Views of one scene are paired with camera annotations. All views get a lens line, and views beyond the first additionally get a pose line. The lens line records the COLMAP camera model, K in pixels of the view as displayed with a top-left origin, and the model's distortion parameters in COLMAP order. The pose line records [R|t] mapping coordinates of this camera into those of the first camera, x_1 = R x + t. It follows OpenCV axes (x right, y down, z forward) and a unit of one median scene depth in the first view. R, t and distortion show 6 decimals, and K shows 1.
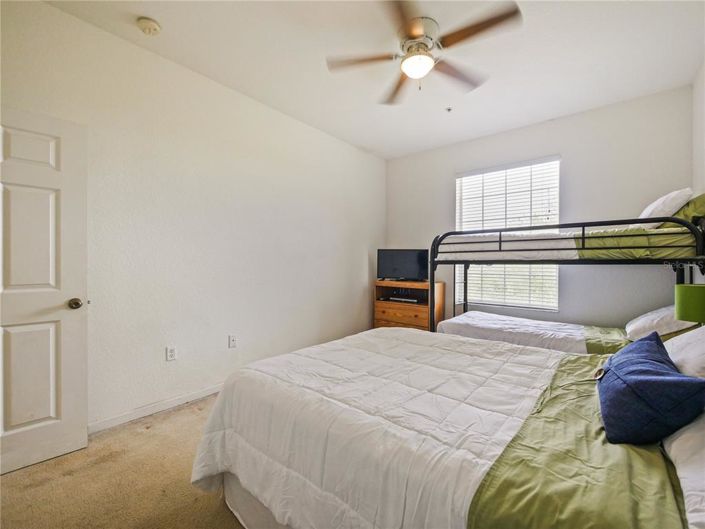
lens RADIAL K [[310.5, 0, 352.5], [0, 310.5, 264.5], [0, 0, 1]] dist [0.000085, 0.000005]
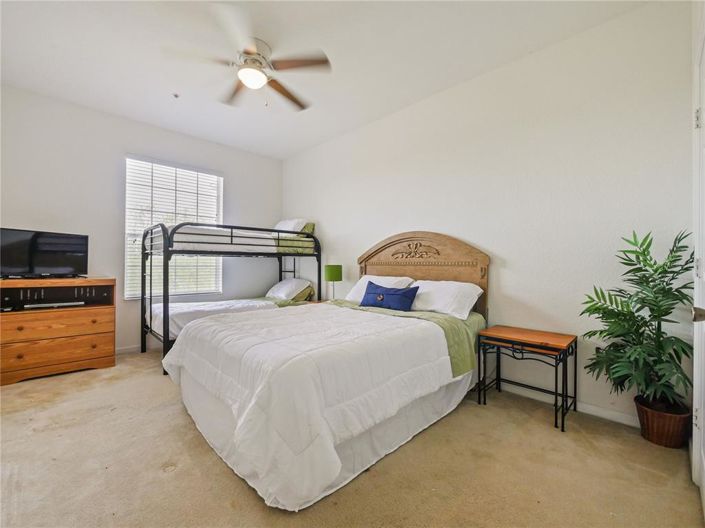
lens RADIAL K [[310.5, 0, 352.5], [0, 310.5, 264.0], [0, 0, 1]] dist [0.000085, 0.000005]
pose [[0.081993, -0.006302, 0.996613, -0.620002], [-0.000276, 0.999980, 0.006346, 0.023496], [-0.996633, -0.000795, 0.081990, 0.367789]]
